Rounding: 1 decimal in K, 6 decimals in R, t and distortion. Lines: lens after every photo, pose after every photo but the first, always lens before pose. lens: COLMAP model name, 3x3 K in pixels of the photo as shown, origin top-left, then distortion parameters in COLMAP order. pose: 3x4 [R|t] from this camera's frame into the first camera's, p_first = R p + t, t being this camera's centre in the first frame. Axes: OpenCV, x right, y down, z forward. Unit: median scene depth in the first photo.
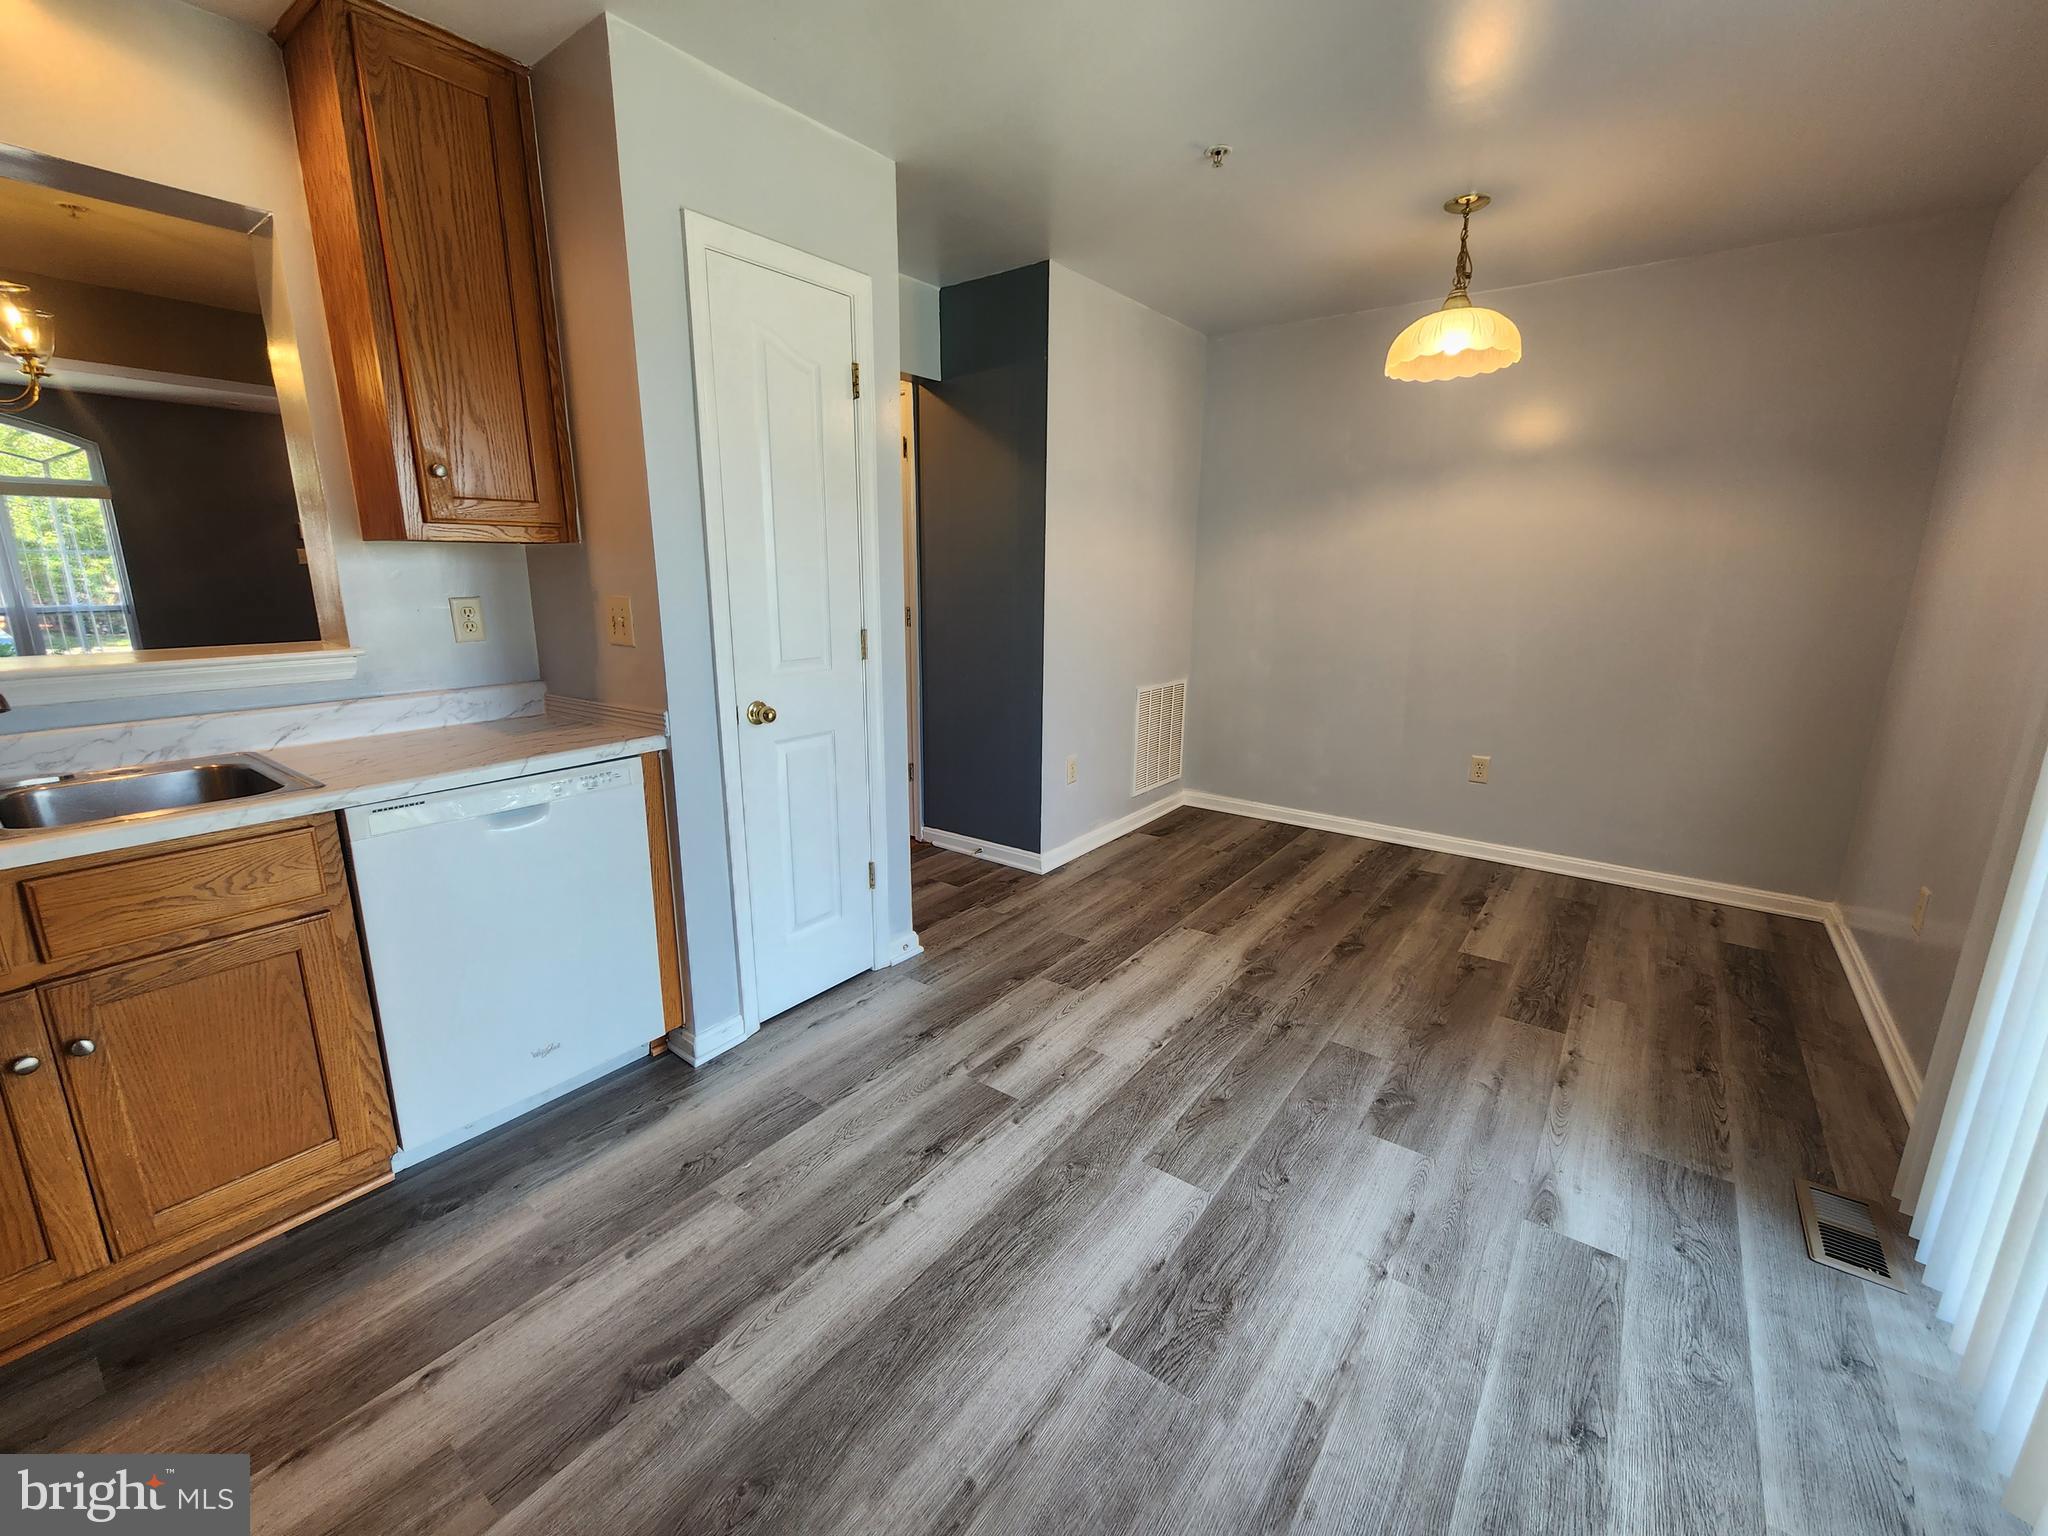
lens RADIAL K [[843.9, 0, 1023.0], [0, 843.9, 765.2], [0, 0, 1]] dist [0.003224, 0.000160]
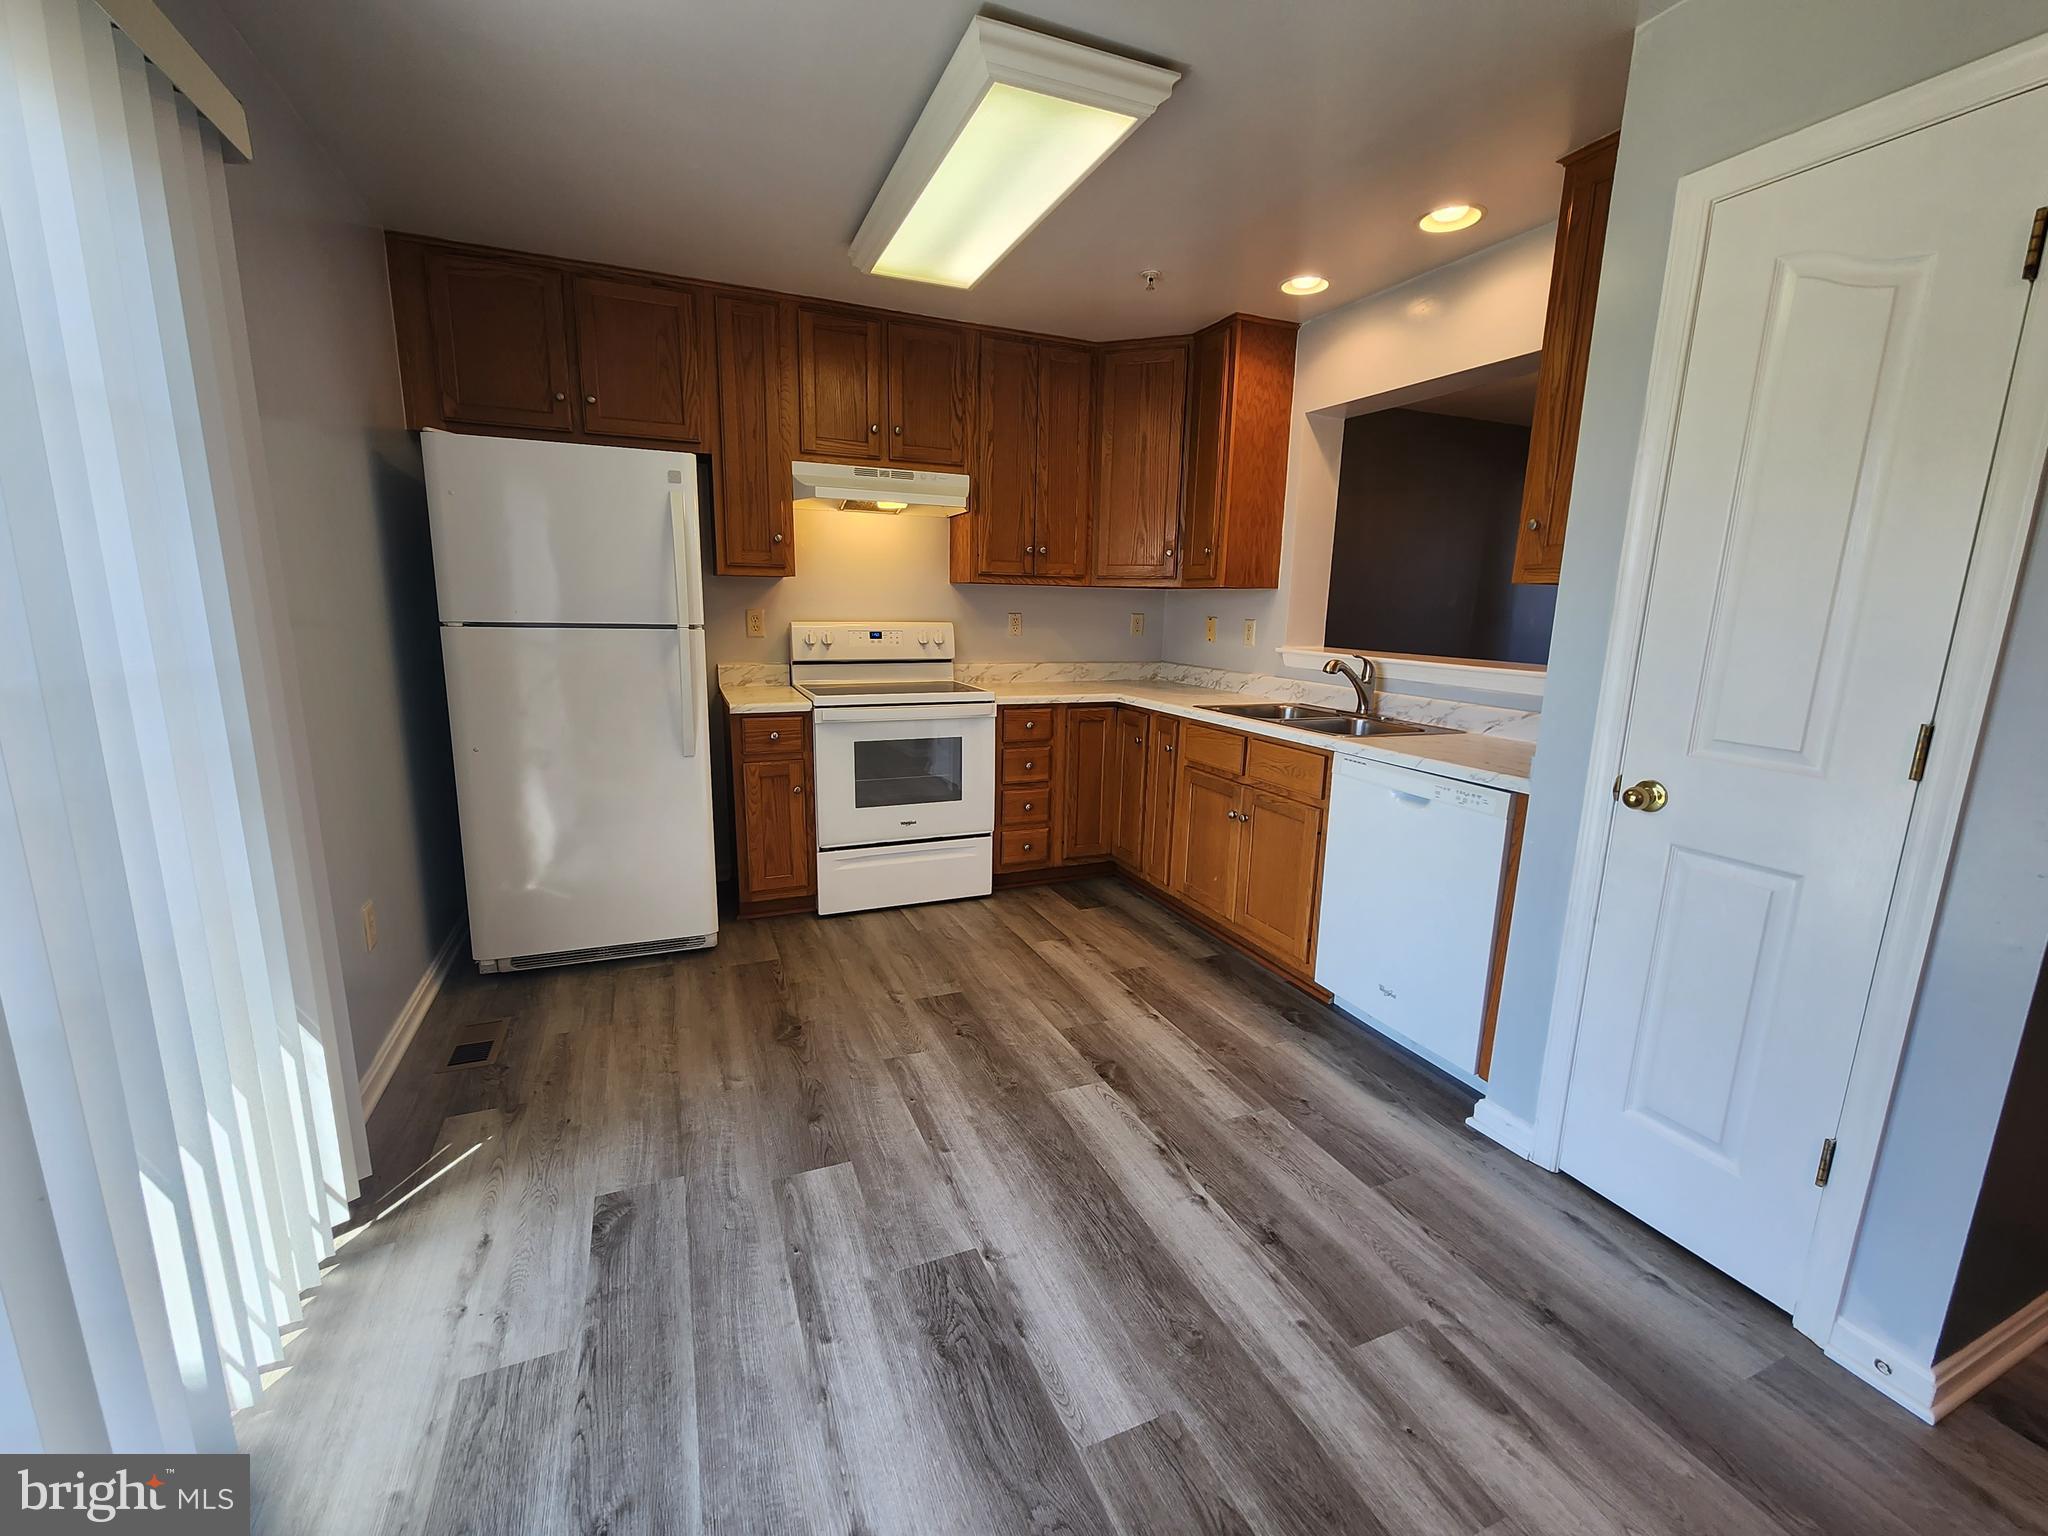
lens RADIAL K [[843.9, 0, 1023.0], [0, 843.9, 765.2], [0, 0, 1]] dist [0.003224, 0.000160]
pose [[-0.494408, 0.150793, -0.856050, 0.843705], [-0.224628, 0.929220, 0.293415, -0.254464], [0.839704, 0.337360, -0.425542, 1.160763]]
